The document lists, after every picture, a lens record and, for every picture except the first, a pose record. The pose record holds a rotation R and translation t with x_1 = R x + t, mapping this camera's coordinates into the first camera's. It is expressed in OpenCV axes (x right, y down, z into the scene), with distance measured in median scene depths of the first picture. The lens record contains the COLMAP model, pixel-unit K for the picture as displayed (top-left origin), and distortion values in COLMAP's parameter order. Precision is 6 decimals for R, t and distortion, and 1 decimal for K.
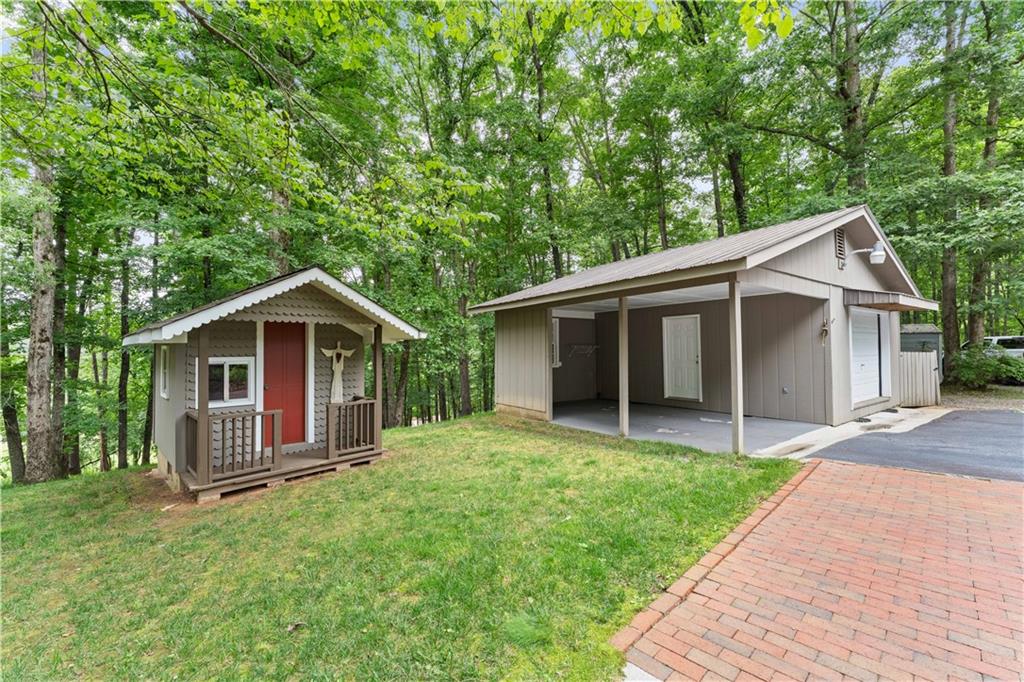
lens RADIAL K [[413.7, 0, 513.2], [0, 413.7, 344.6], [0, 0, 1]] dist [-0.000006, -0.000154]
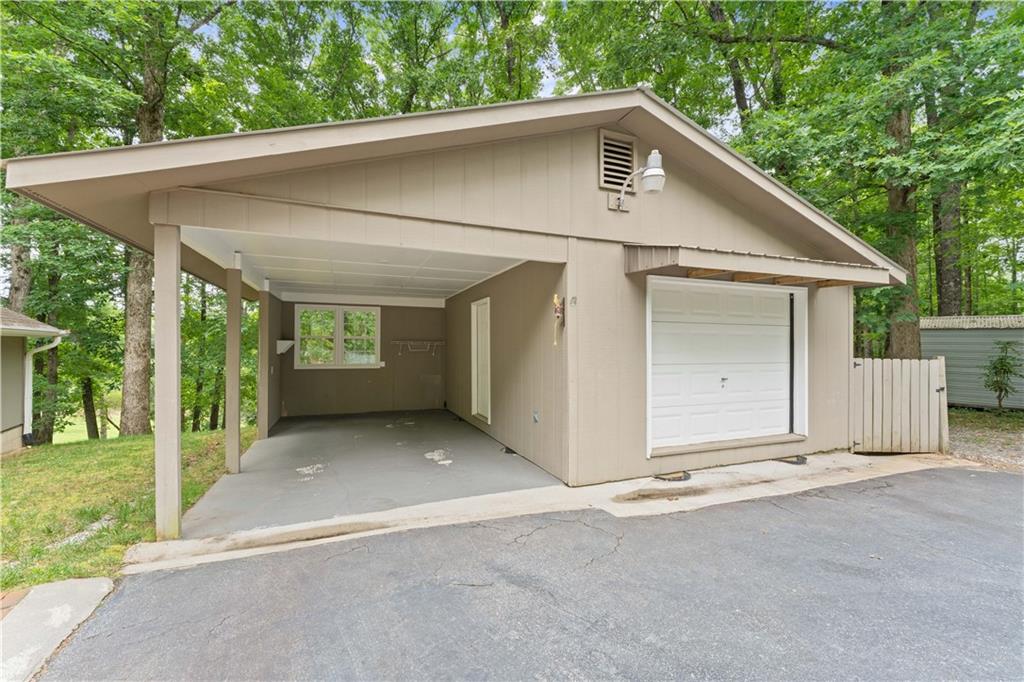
lens RADIAL K [[418.5, 0, 511.3], [0, 418.5, 350.0], [0, 0, 1]] dist [0.001841, 0.000165]
pose [[0.968693, 0.015800, -0.247757, 0.616189], [-0.010040, 0.999650, 0.024492, -0.002742], [0.248057, -0.021237, 0.968513, 0.311464]]
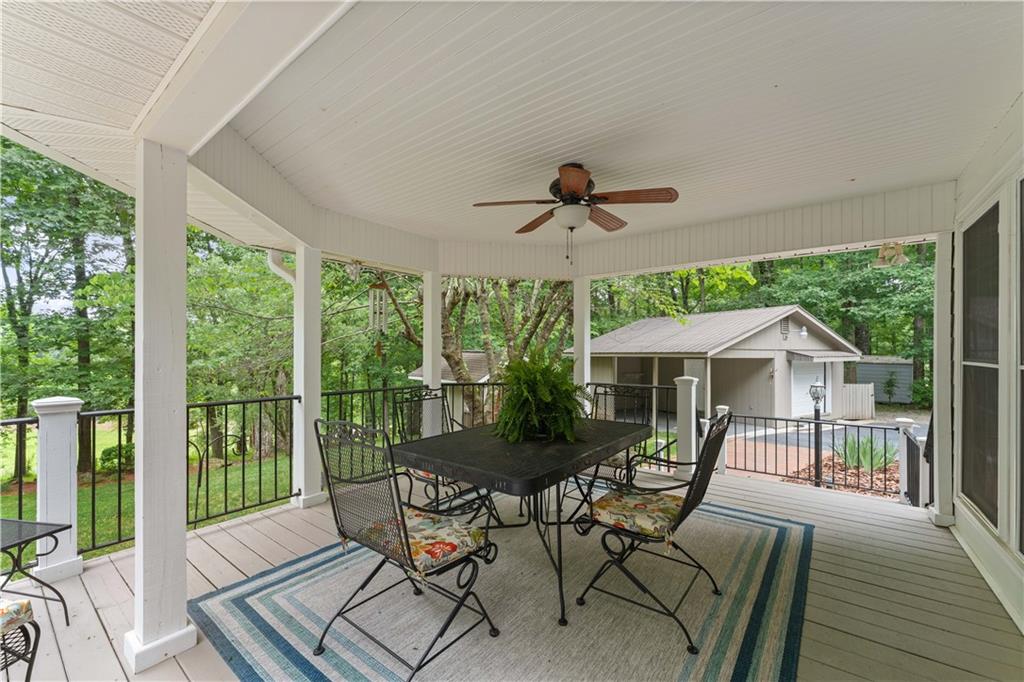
lens RADIAL K [[413.7, 0, 513.2], [0, 413.7, 344.6], [0, 0, 1]] dist [-0.000006, -0.000154]
pose [[0.993680, 0.014286, -0.111337, -0.123601], [-0.013944, 0.999895, 0.003842, -0.118047], [0.111380, -0.002266, 0.993775, -0.672393]]
